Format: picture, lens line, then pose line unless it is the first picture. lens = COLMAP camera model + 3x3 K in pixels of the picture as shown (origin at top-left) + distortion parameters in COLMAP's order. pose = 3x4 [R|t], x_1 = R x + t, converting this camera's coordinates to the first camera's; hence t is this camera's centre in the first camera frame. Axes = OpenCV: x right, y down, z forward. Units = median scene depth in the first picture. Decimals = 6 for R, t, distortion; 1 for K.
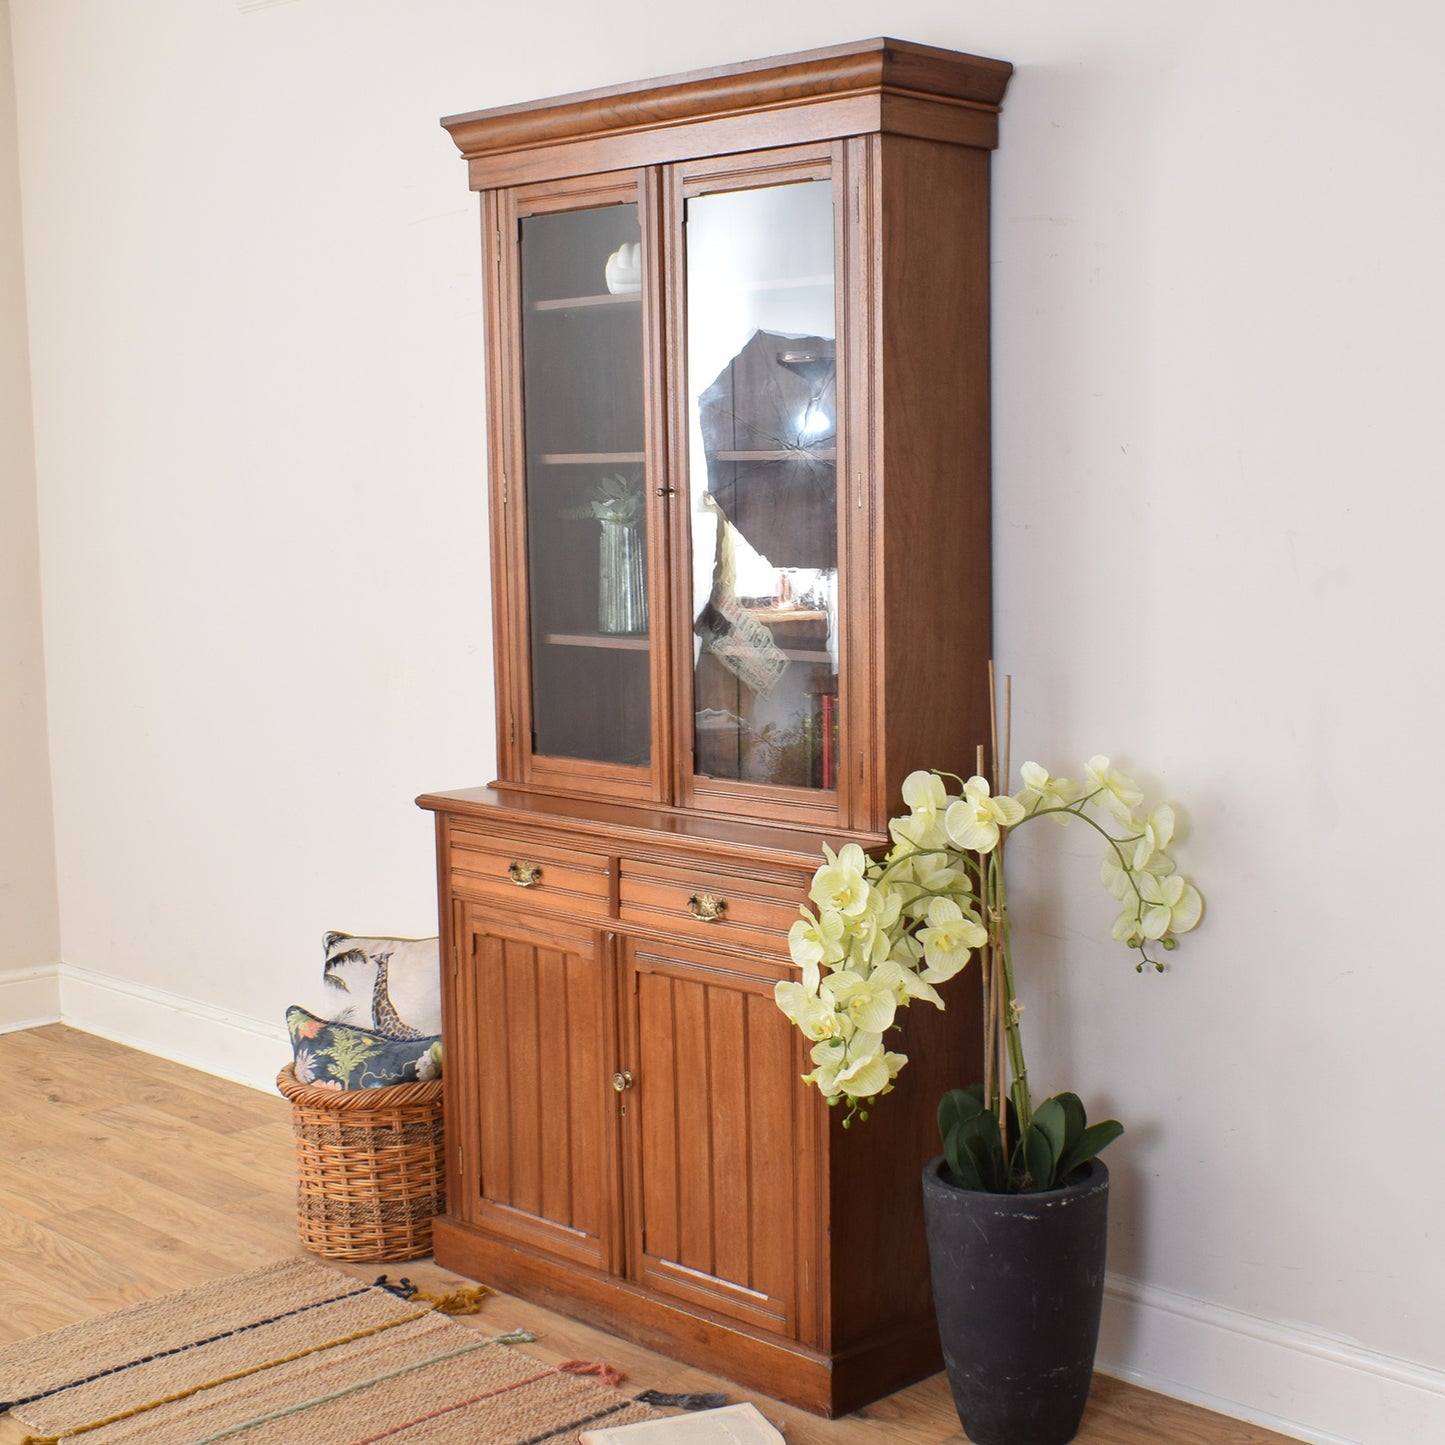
lens RADIAL K [[2224.7, 0, 863.4], [0, 2224.7, 732.9], [0, 0, 1]] dist [-0.015479, 0.000000]
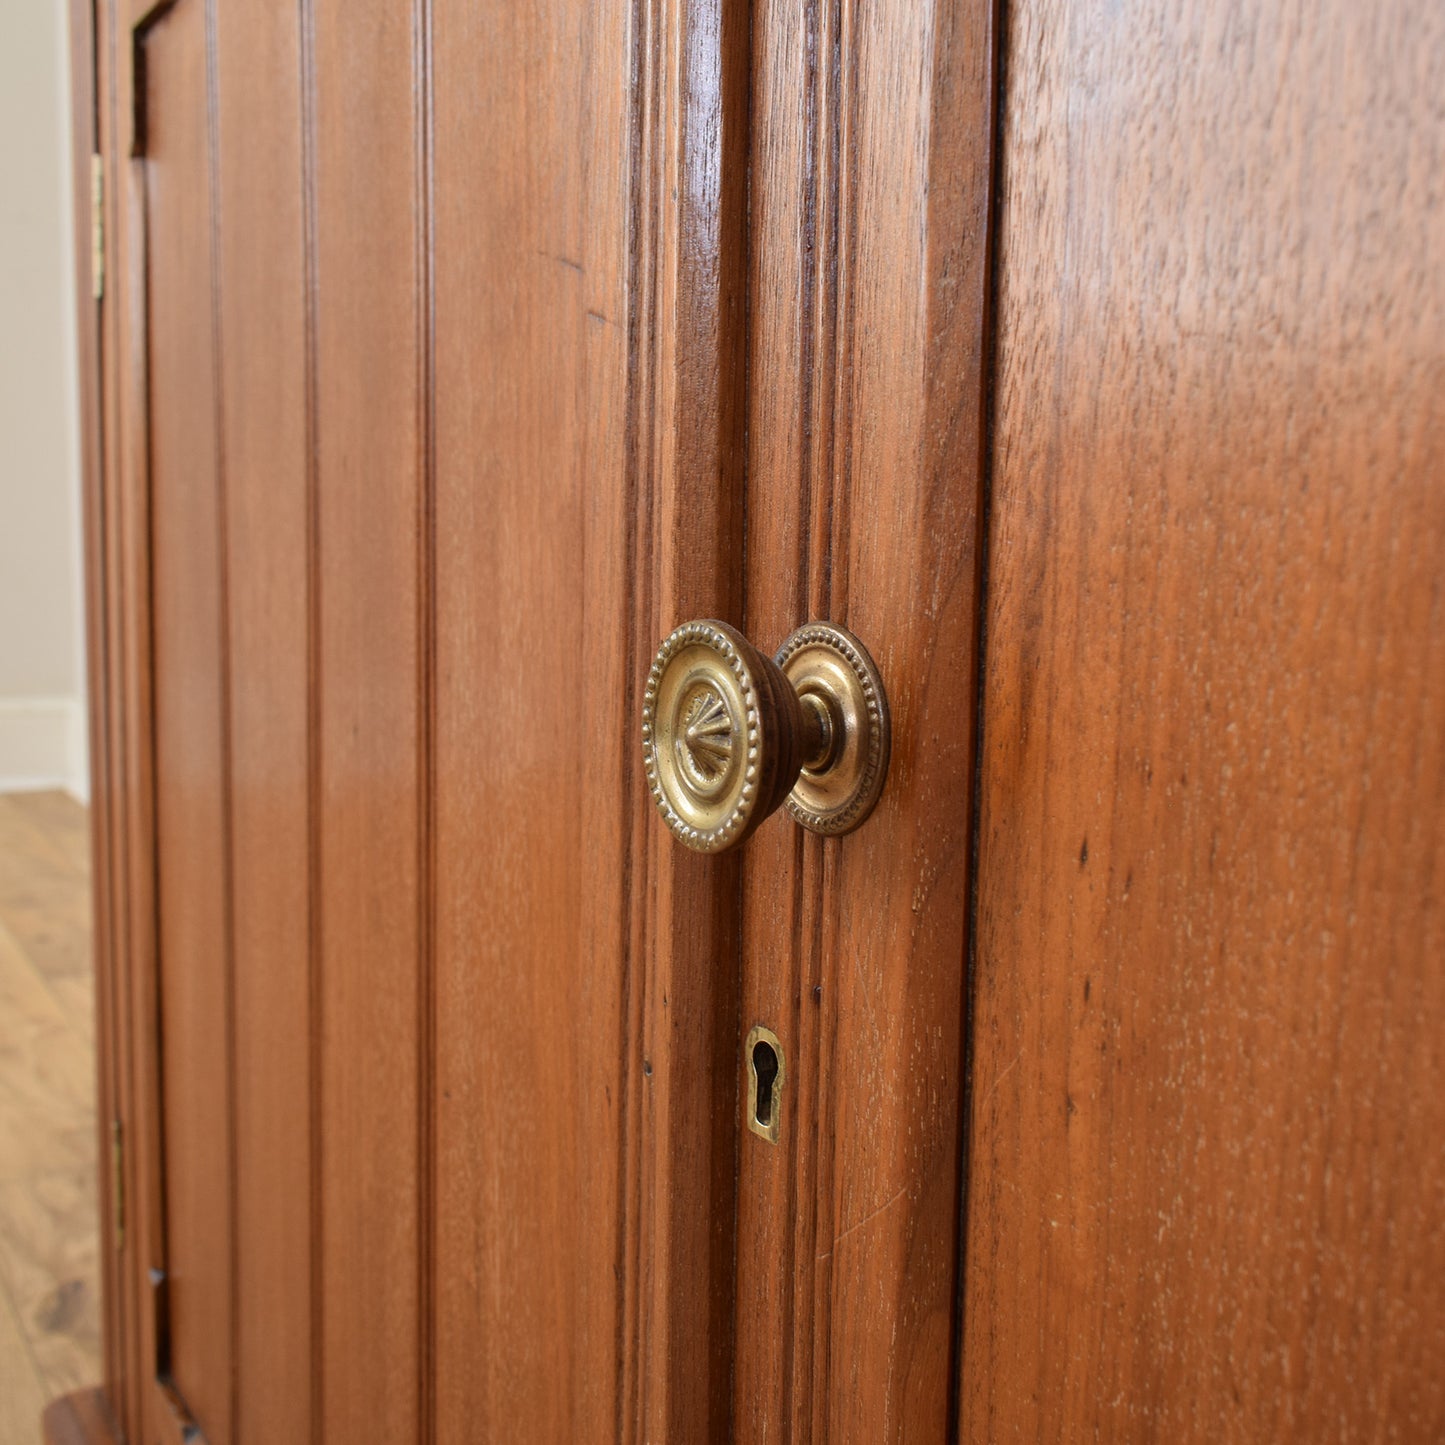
lens RADIAL K [[1661.0, 0, 722.0], [0, 1661.0, 719.6], [0, 0, 1]] dist [-0.085825, 0.000000]
pose [[0.966624, 0.054907, -0.250246, -0.094190], [-0.055239, 0.998457, 0.005700, 0.155877], [0.250172, 0.008314, 0.968166, 0.939455]]
